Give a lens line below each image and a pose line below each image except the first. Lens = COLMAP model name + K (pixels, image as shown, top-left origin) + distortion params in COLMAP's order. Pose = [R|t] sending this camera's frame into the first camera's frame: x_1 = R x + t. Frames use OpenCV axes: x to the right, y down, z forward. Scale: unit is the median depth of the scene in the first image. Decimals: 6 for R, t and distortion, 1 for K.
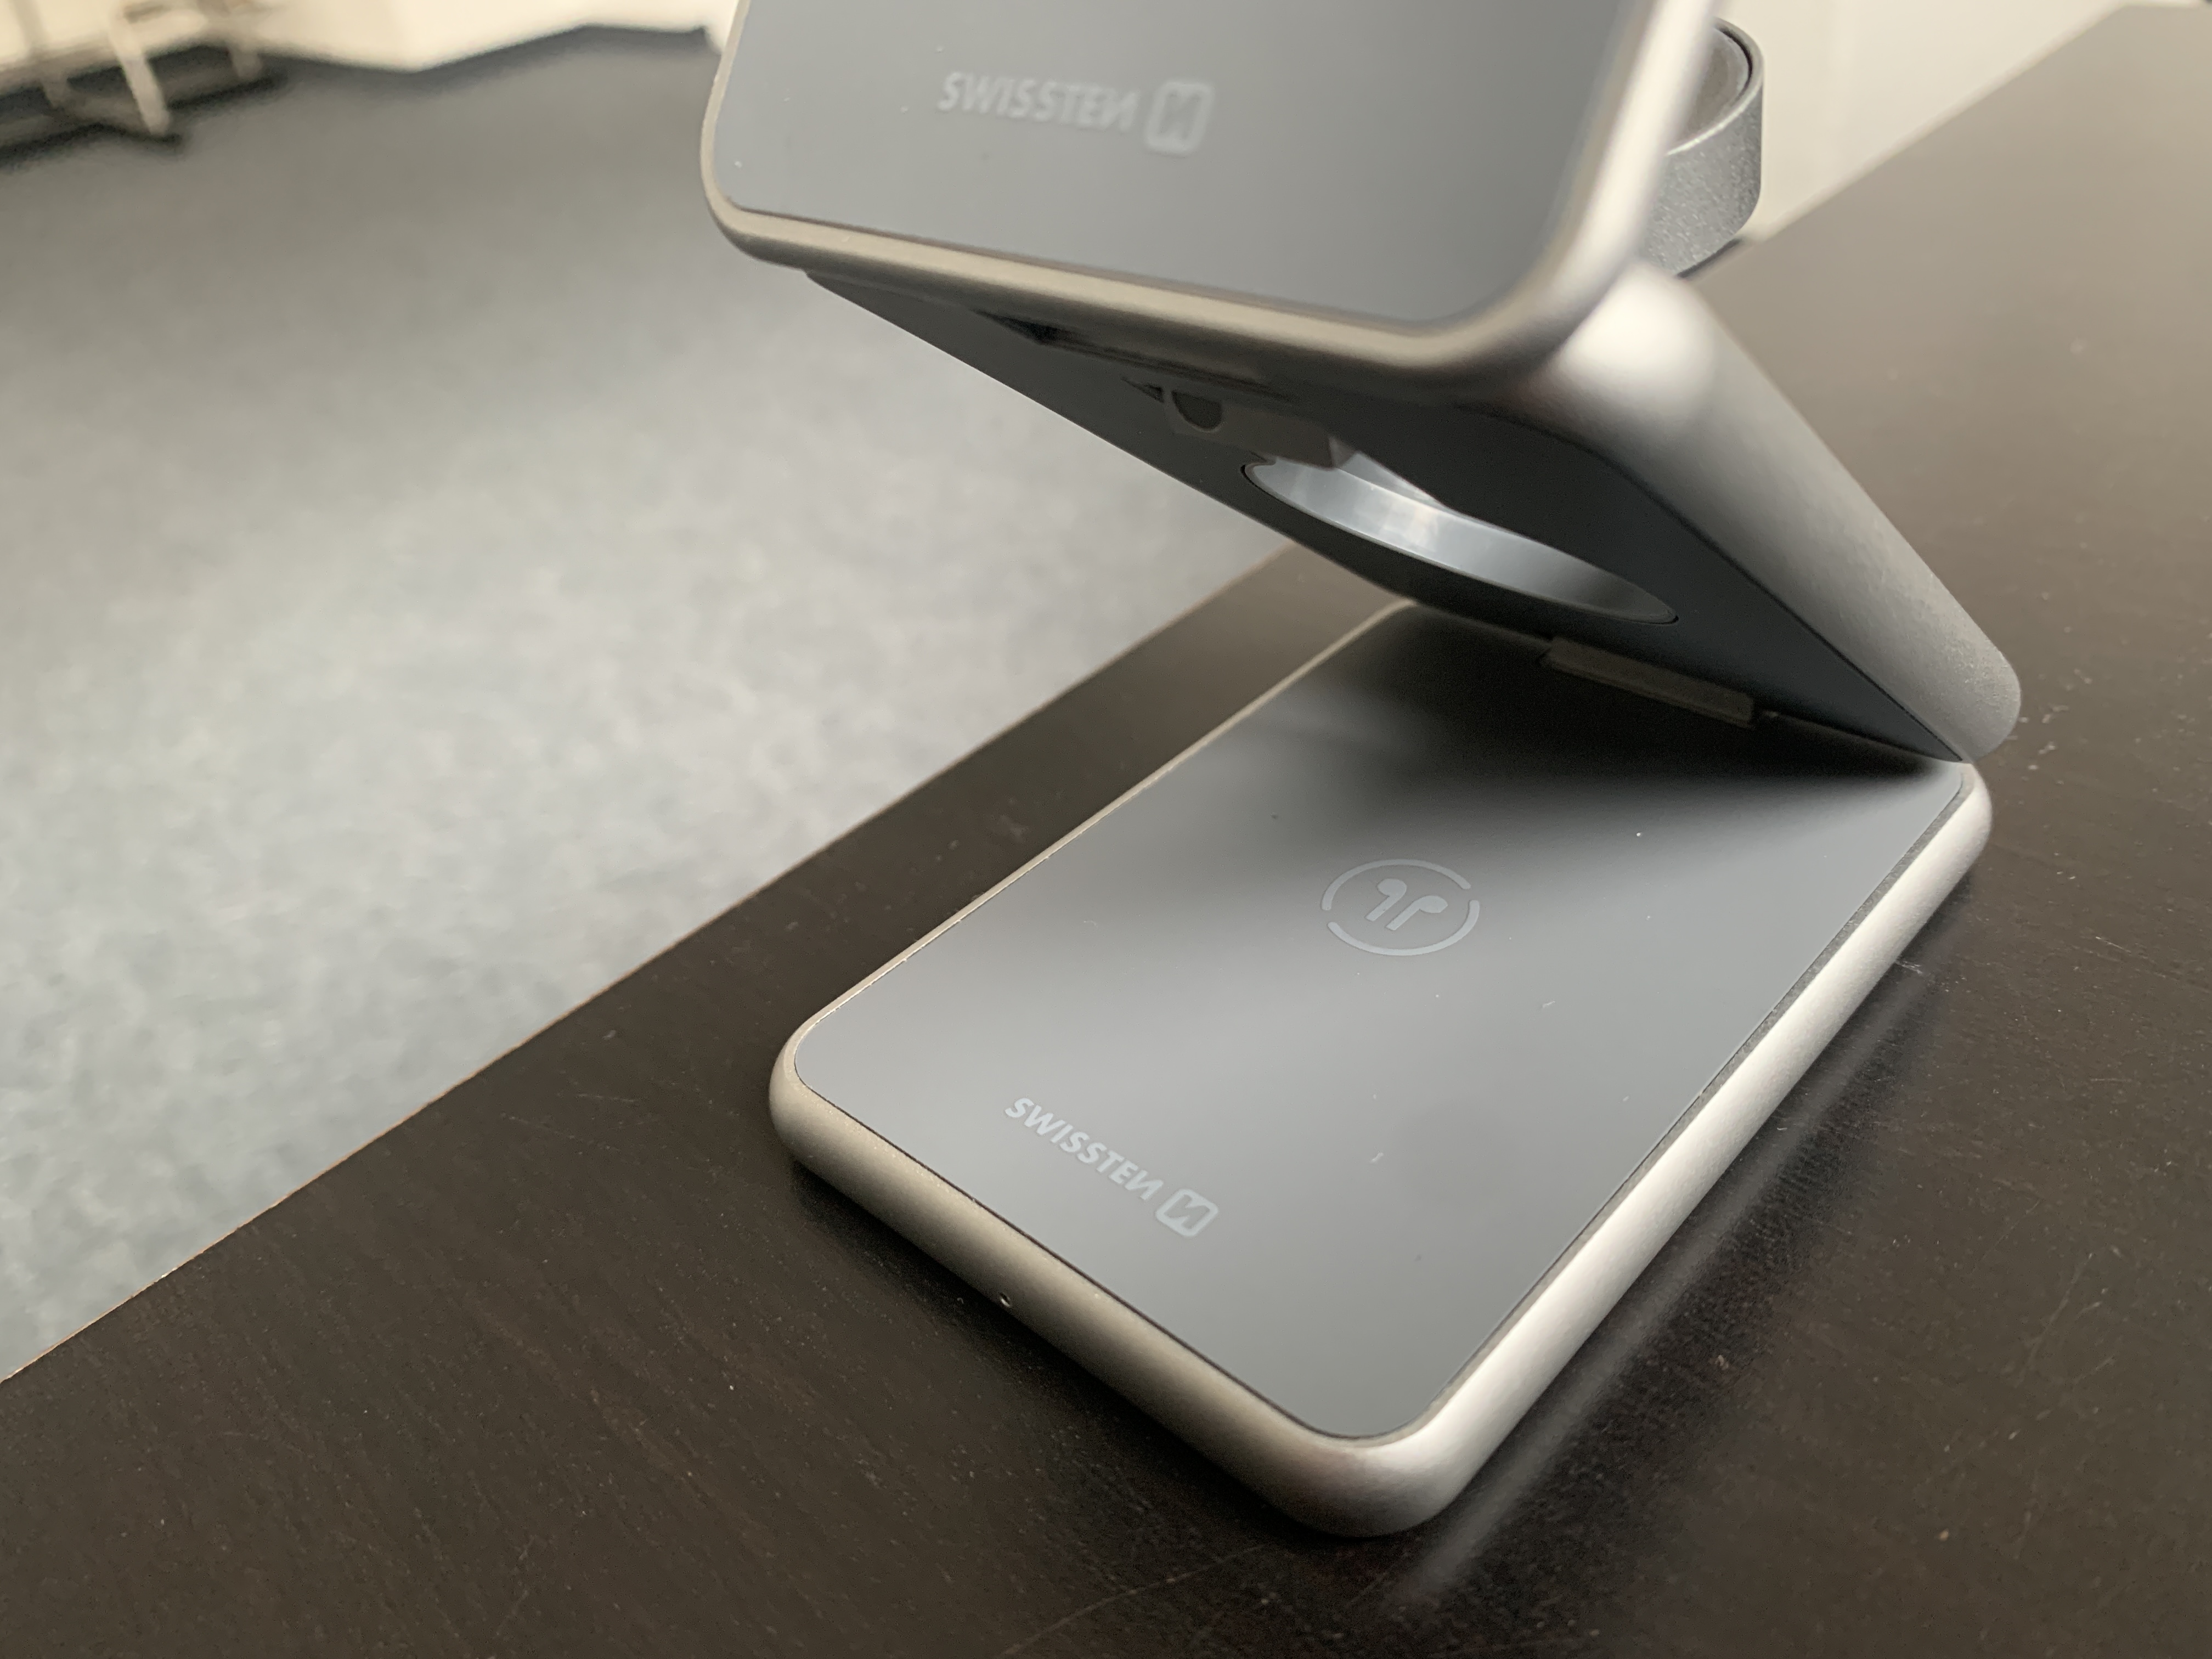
lens RADIAL K [[1763.4, 0, 1083.0], [0, 1763.4, 821.2], [0, 0, 1]] dist [-0.028926, 0.004726]
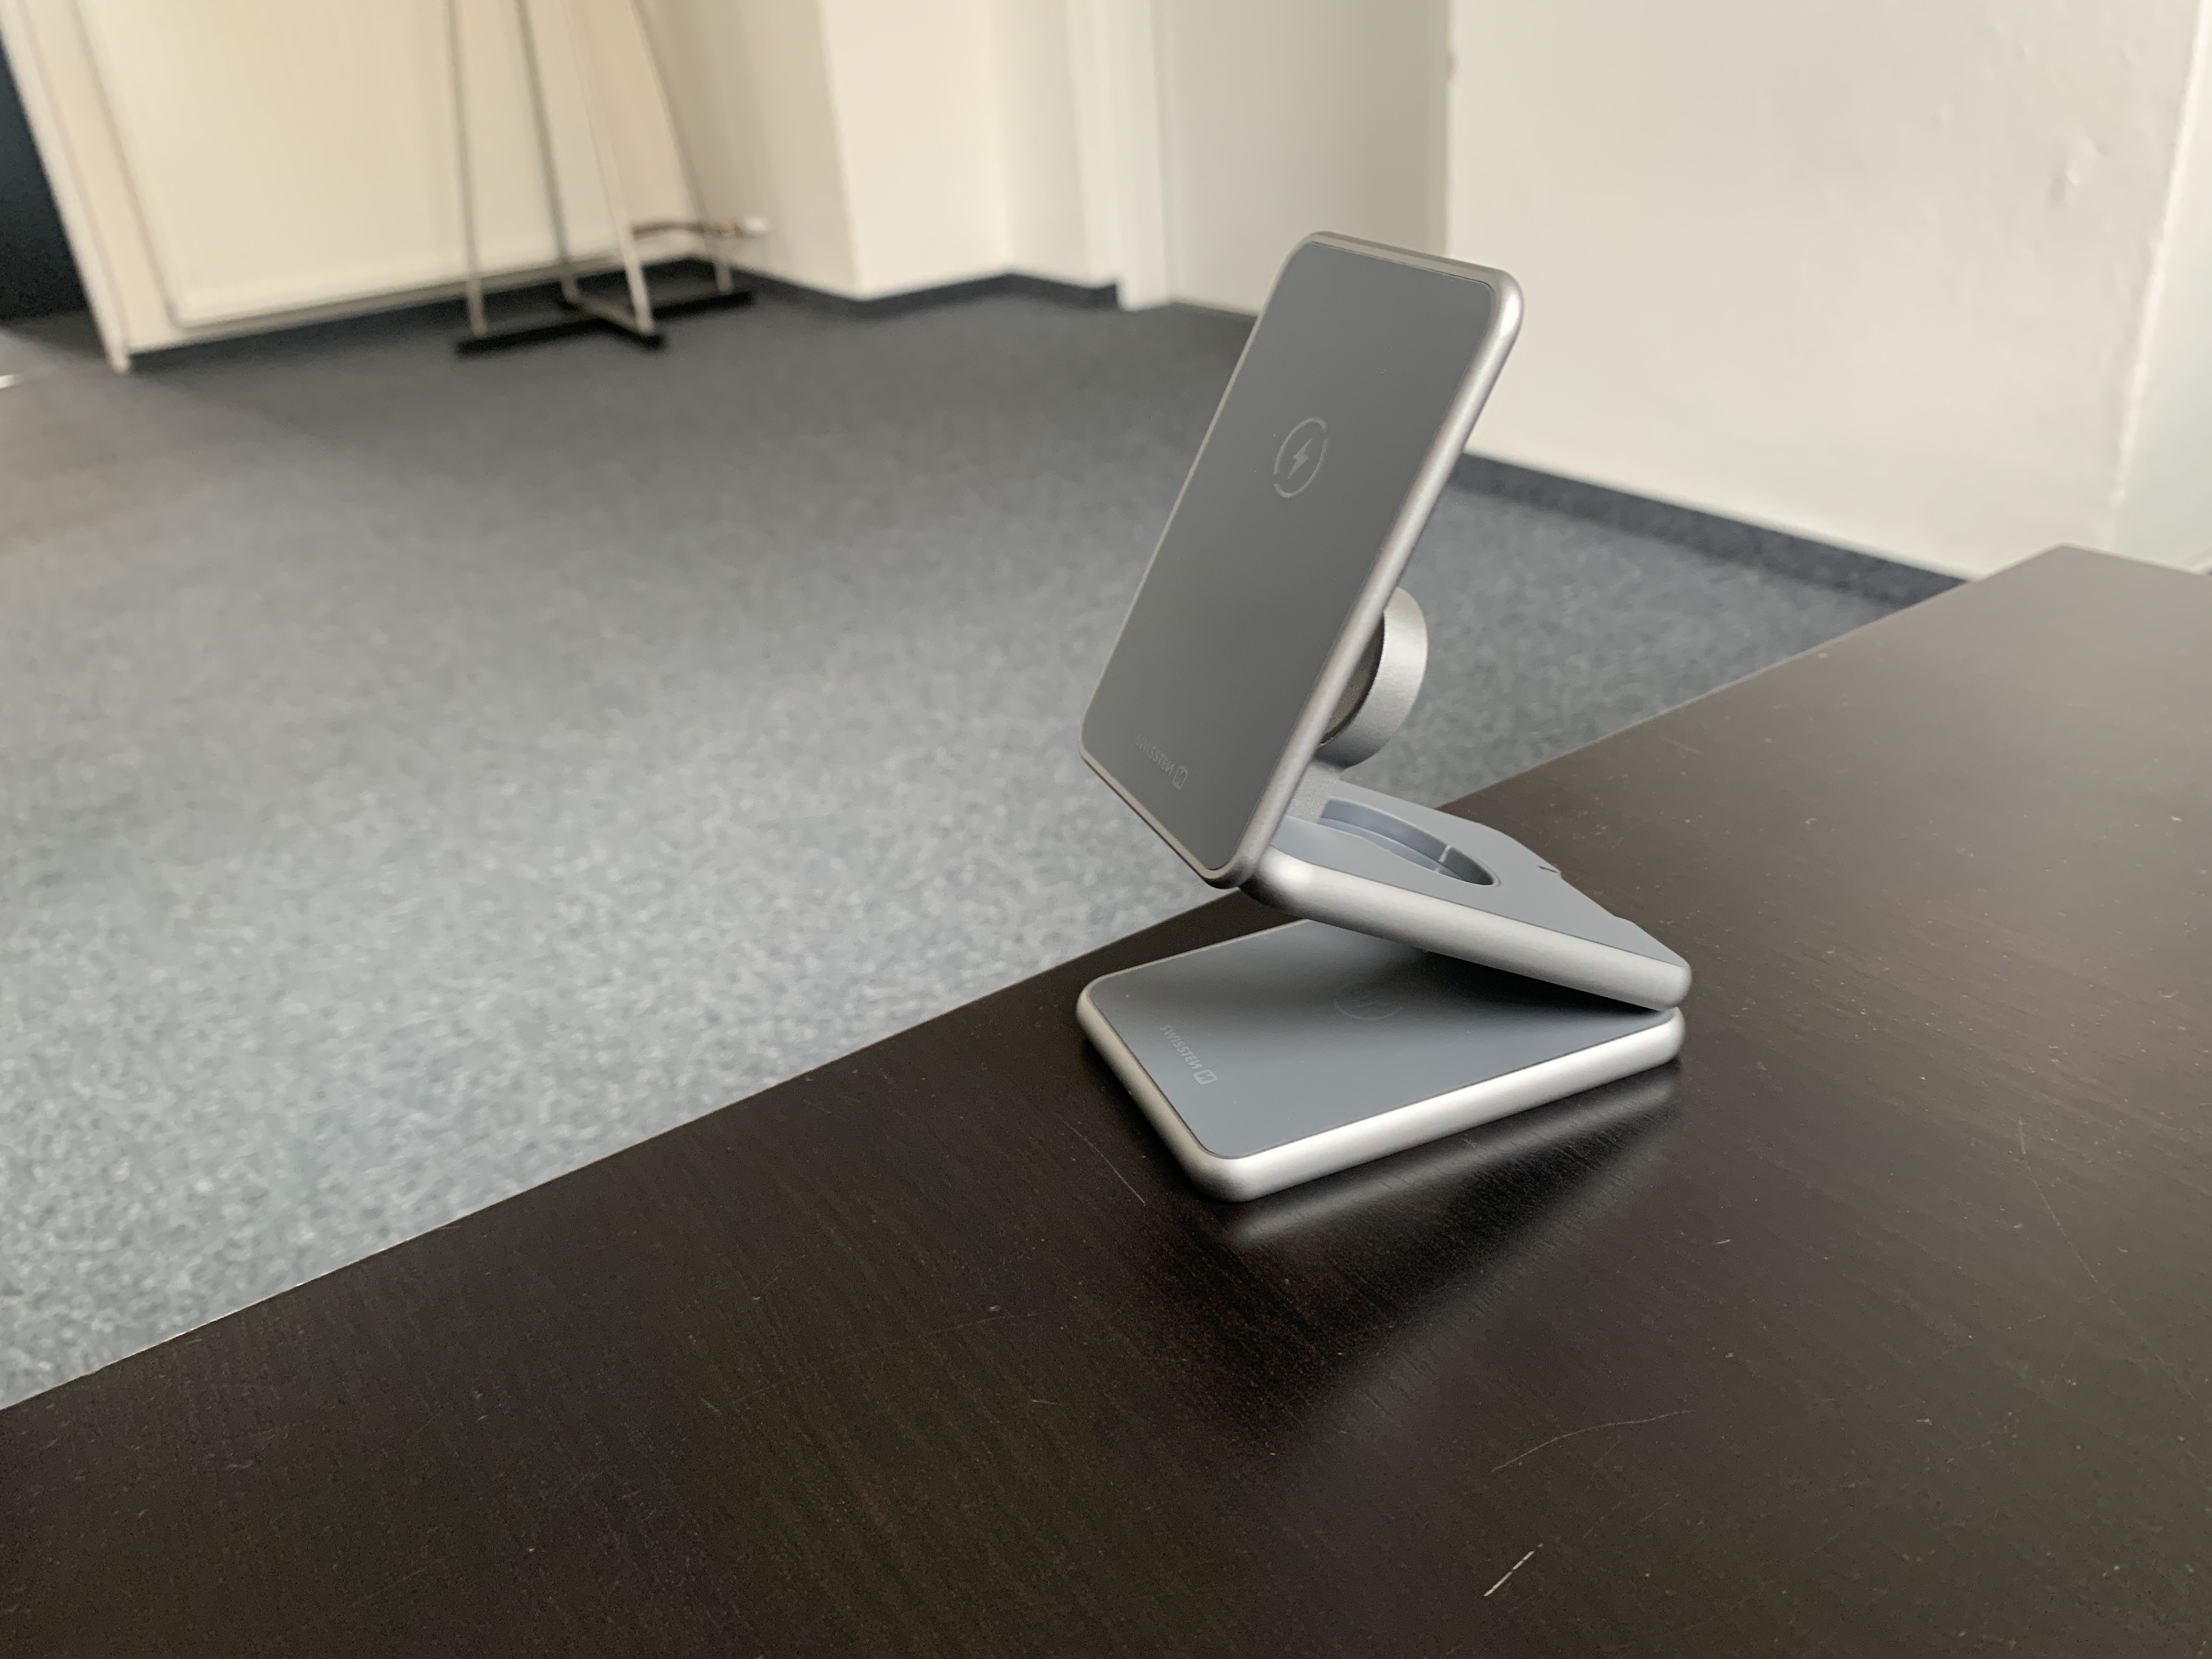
lens RADIAL K [[1763.4, 0, 1092.8], [0, 1763.4, 822.7], [0, 0, 1]] dist [-0.028926, 0.004726]
pose [[0.973775, 0.140364, -0.179056, 0.051174], [-0.159814, 0.982149, -0.099211, -0.001074], [0.161934, 0.125225, 0.978824, -0.155407]]
